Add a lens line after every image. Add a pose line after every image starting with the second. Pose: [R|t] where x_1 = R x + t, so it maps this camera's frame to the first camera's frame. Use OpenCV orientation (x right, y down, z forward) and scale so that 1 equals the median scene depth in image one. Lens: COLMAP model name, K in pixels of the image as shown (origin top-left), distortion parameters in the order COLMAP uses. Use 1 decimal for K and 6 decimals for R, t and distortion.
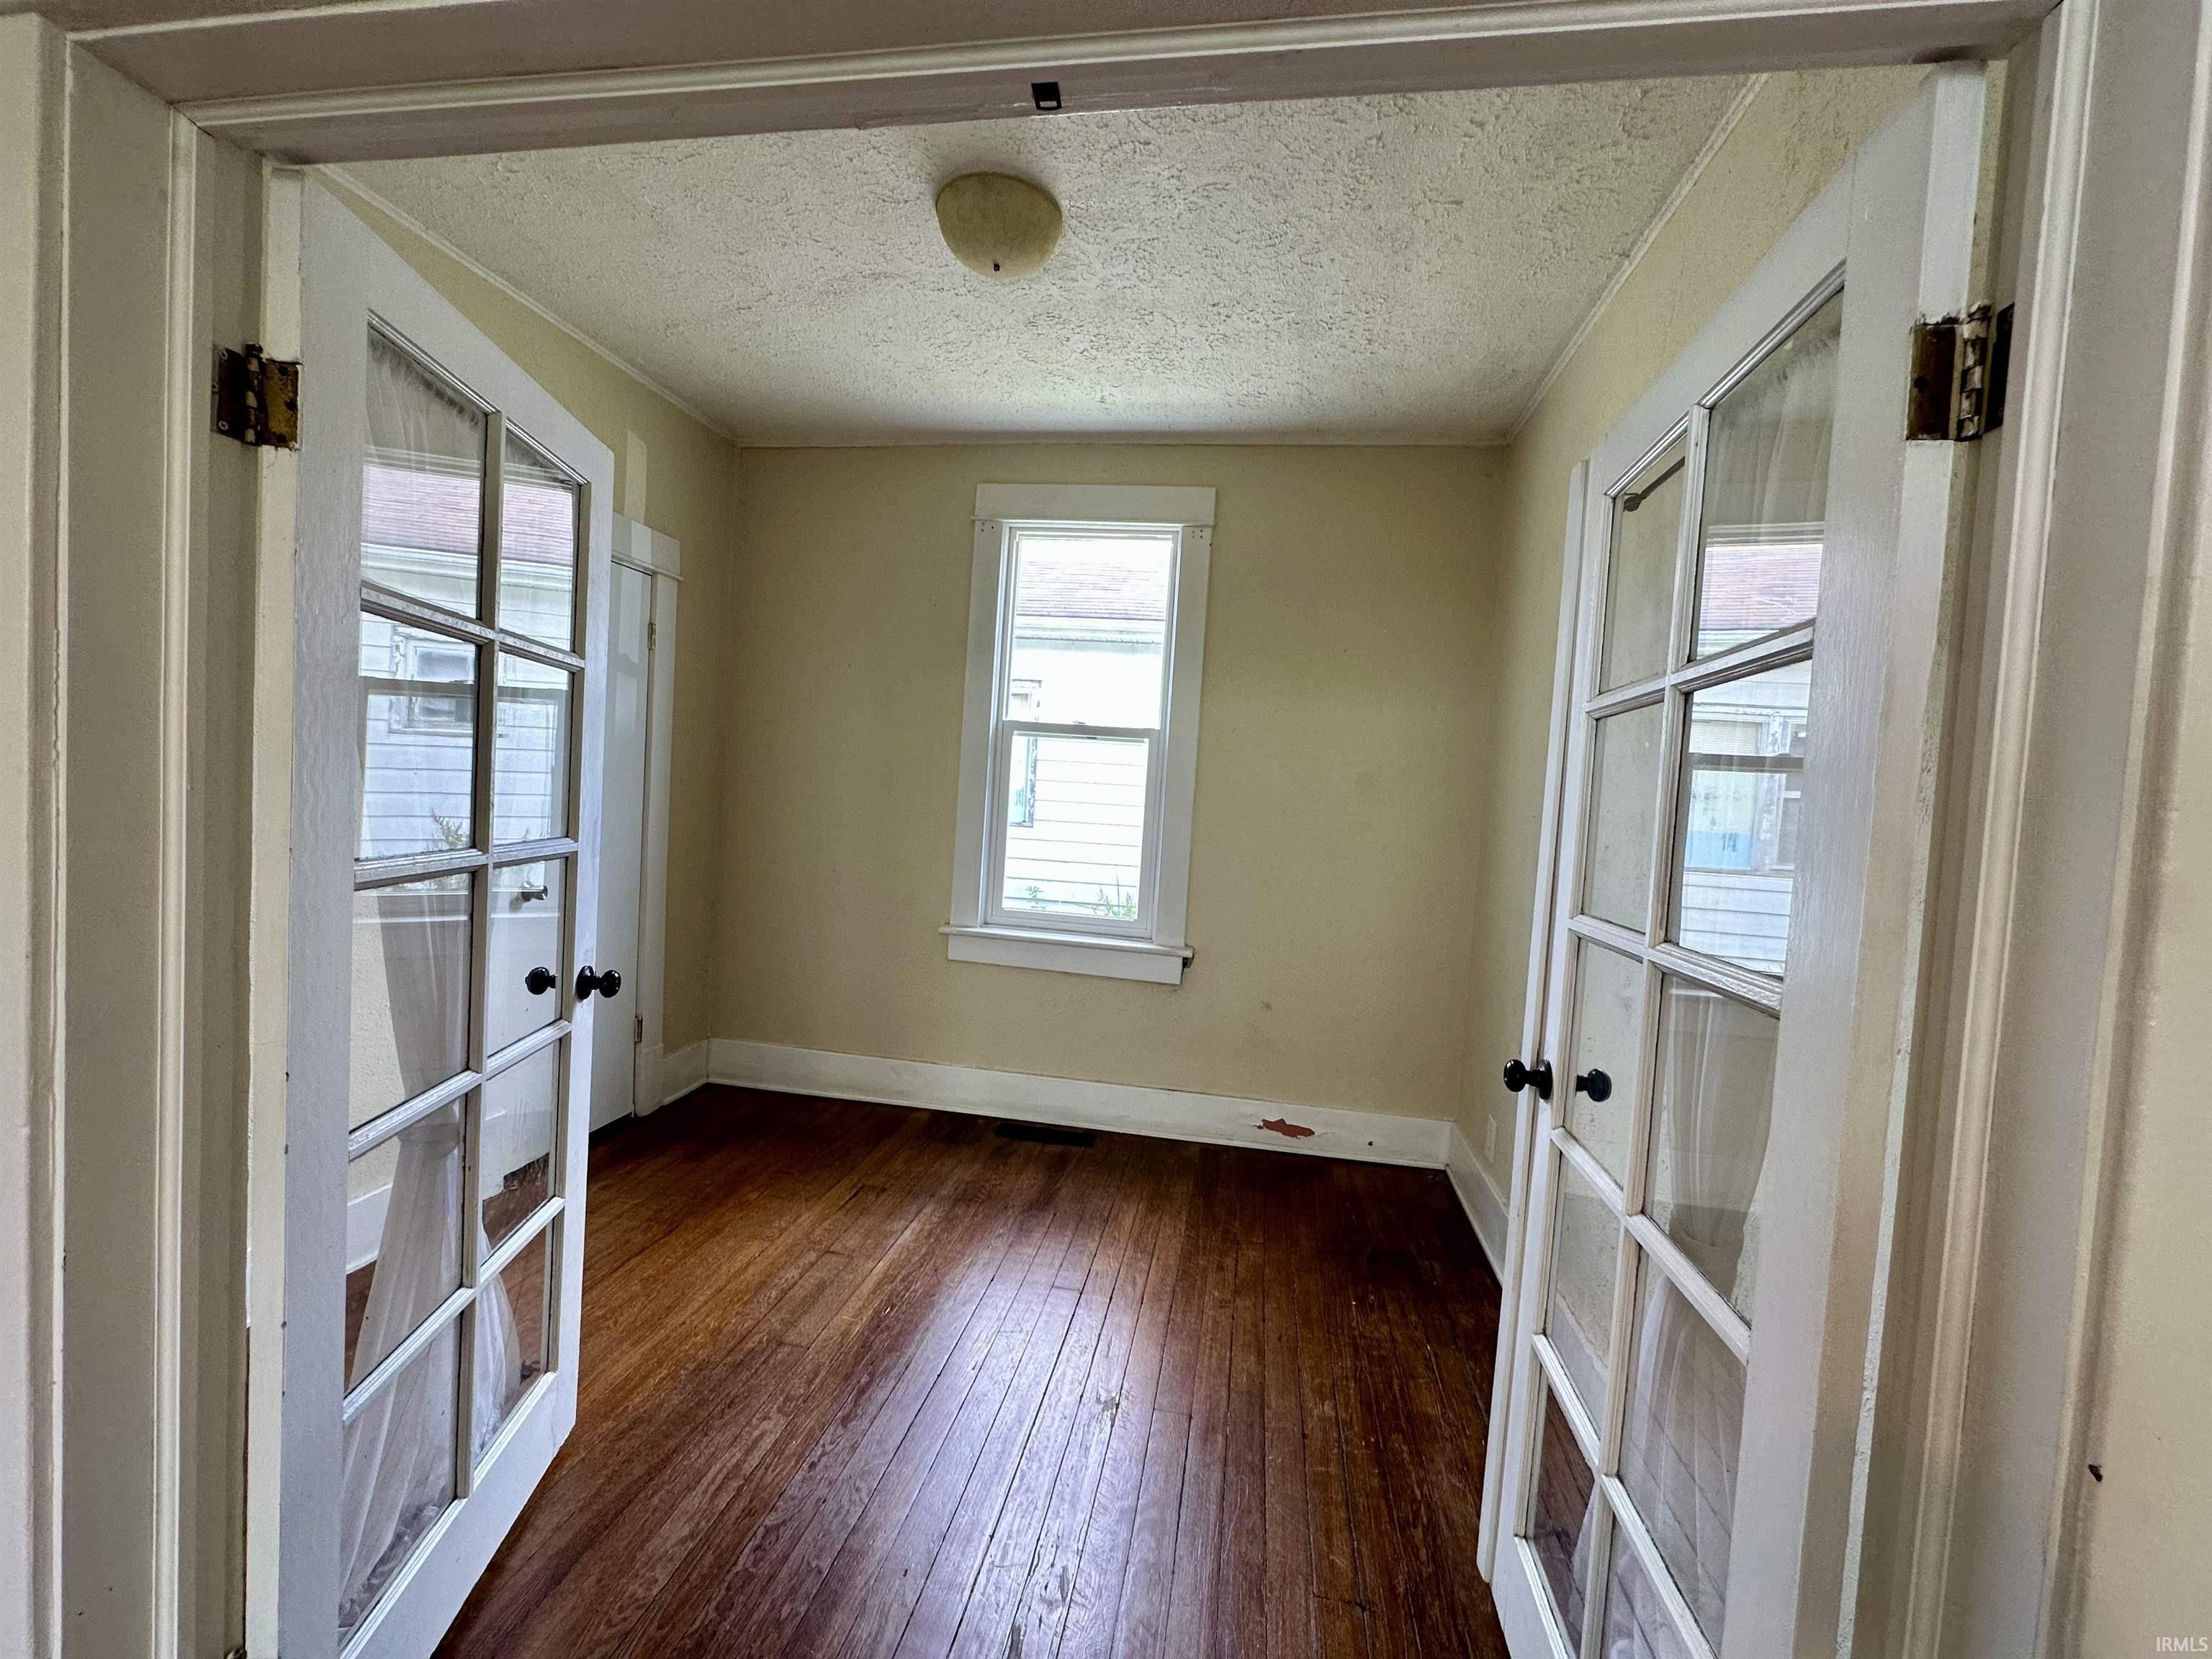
lens RADIAL K [[884.7, 0, 1106.0], [0, 884.7, 829.5], [0, 0, 1]] dist [-0.002687, -0.000113]
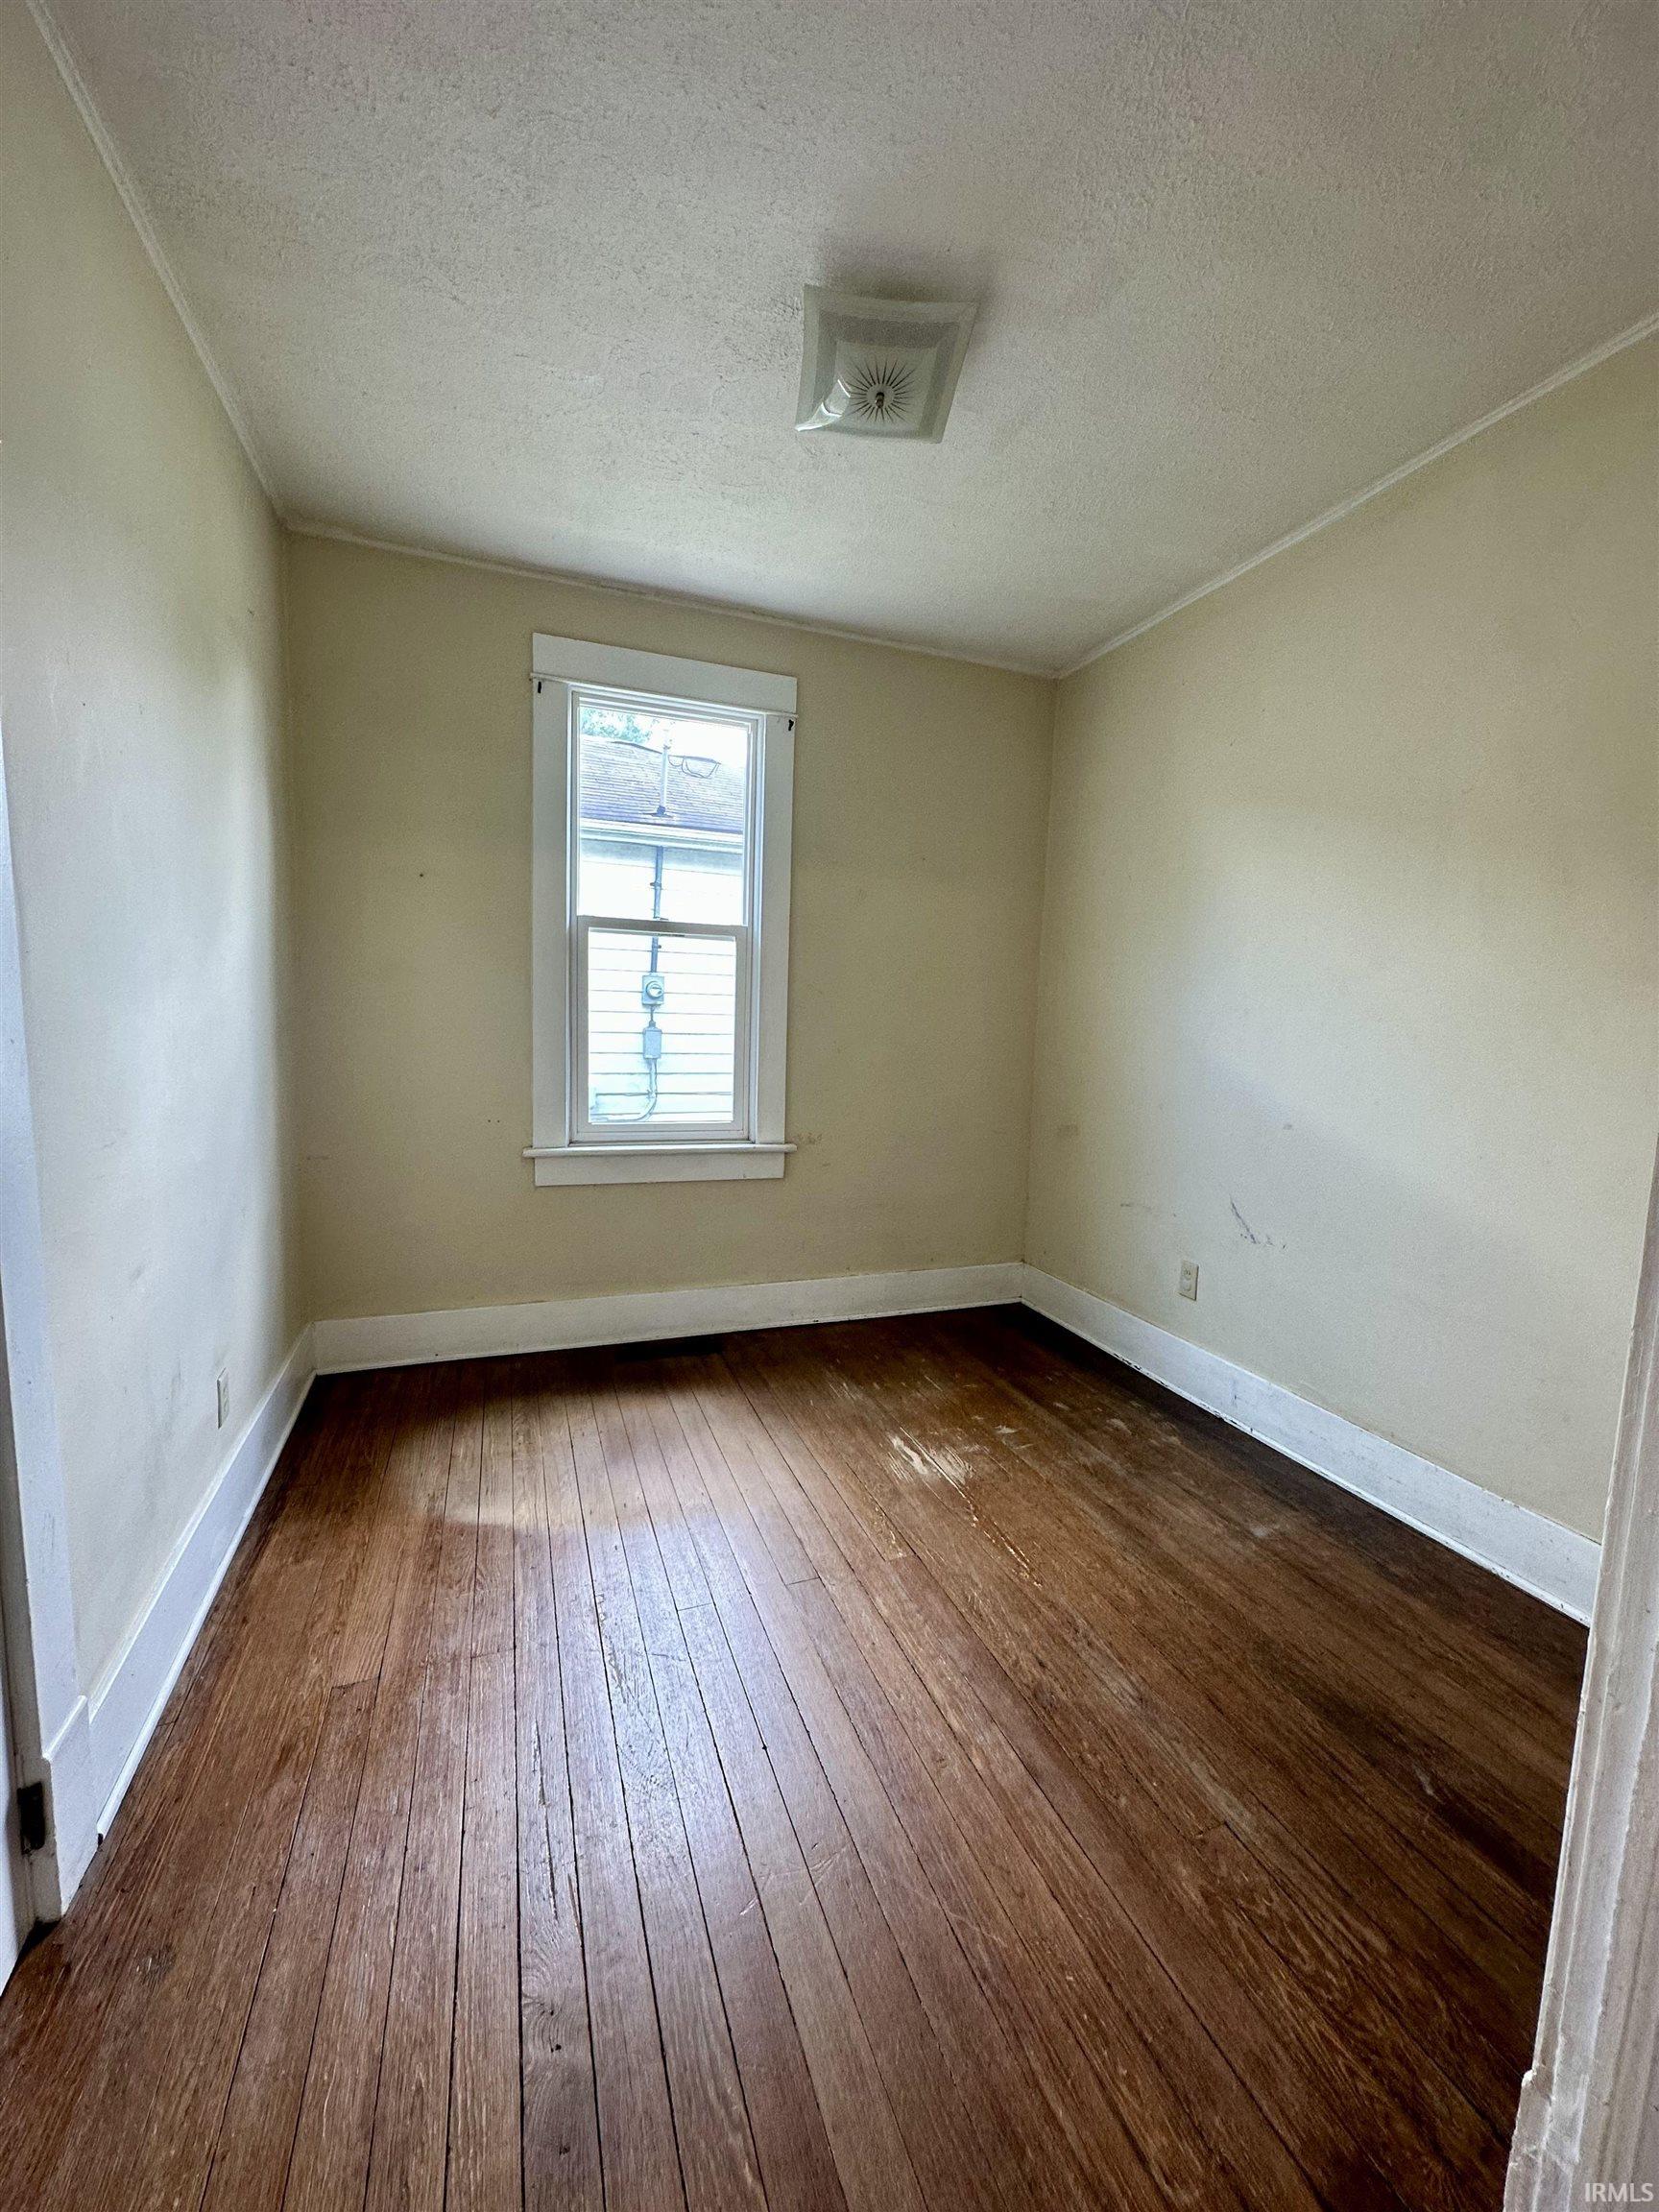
lens RADIAL K [[895.6, 0, 829.5], [0, 895.6, 1106.0], [0, 0, 1]] dist [-0.001096, -0.000117]
pose [[0.868792, -0.087636, 0.487360, -0.362967], [0.042023, 0.993713, 0.103774, -0.014805], [-0.493390, -0.069678, 0.867013, 0.080414]]
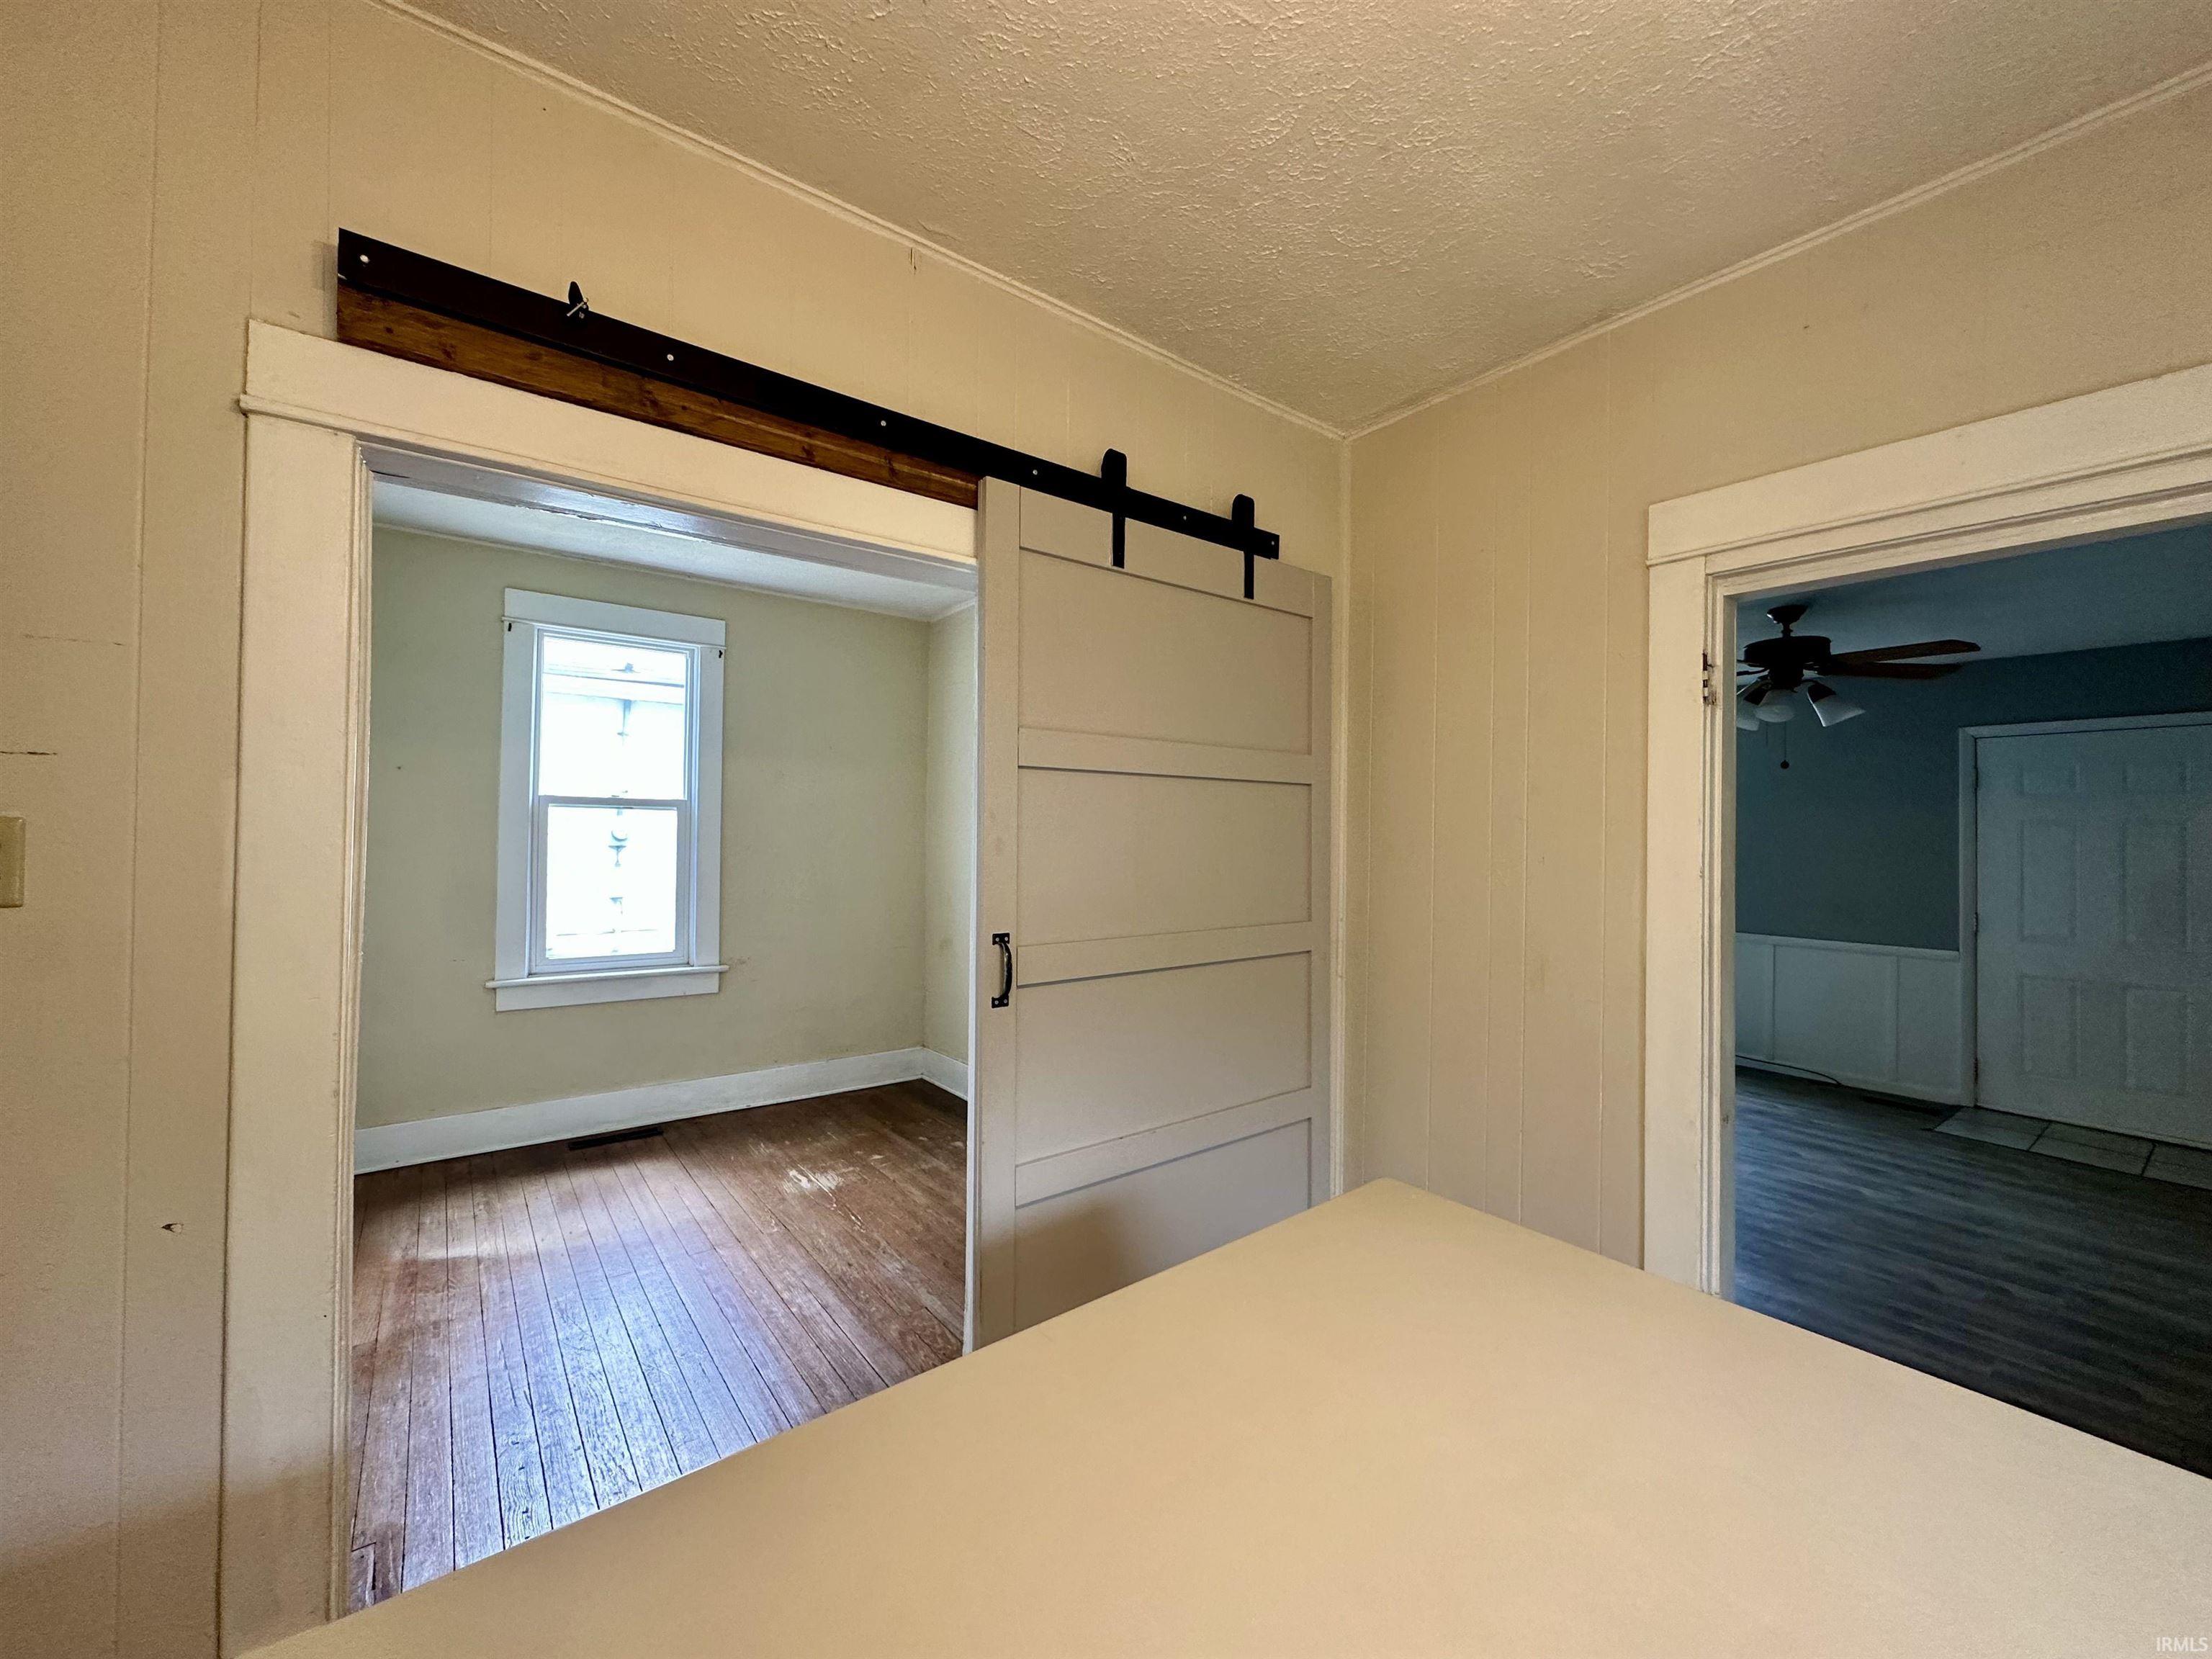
lens RADIAL K [[895.6, 0, 1109.7], [0, 895.6, 824.4], [0, 0, 1]] dist [-0.001096, -0.000117]
pose [[0.685054, -0.043705, 0.727180, -0.469290], [0.059280, 0.998233, 0.004149, -0.046801], [-0.726076, 0.040265, 0.686434, -0.344280]]
